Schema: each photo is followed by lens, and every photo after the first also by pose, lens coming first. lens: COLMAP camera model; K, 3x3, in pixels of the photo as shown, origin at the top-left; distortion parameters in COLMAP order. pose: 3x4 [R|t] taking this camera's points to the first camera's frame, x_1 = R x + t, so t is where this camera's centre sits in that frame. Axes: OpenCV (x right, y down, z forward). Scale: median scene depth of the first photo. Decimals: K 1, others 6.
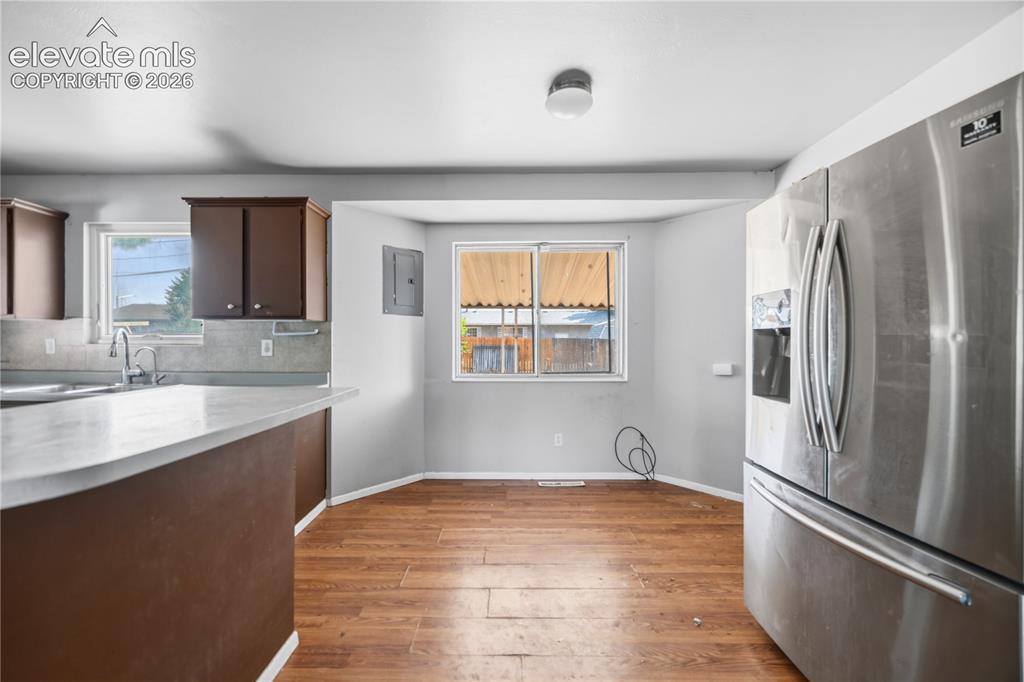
lens RADIAL K [[401.3, 0, 494.4], [0, 401.3, 339.2], [0, 0, 1]] dist [-0.001349, 0.000150]
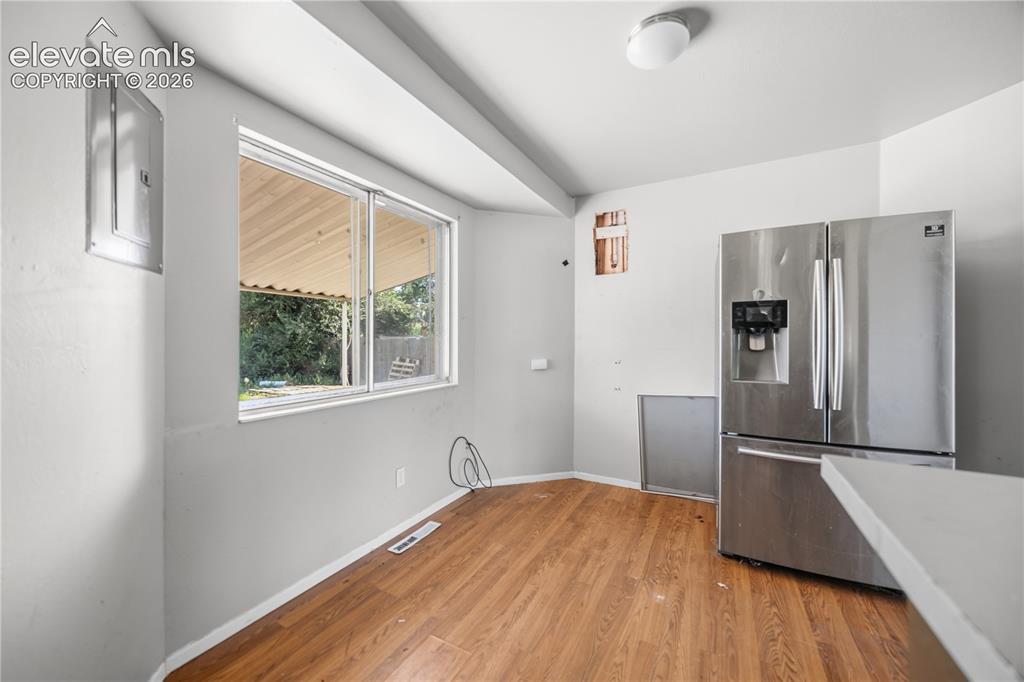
lens RADIAL K [[401.3, 0, 494.4], [0, 401.3, 339.2], [0, 0, 1]] dist [-0.001349, 0.000150]
pose [[0.448517, 0.000536, 0.893774, -0.432083], [-0.006345, 0.999977, 0.002585, 0.005000], [-0.893752, -0.006831, 0.448510, 0.583348]]
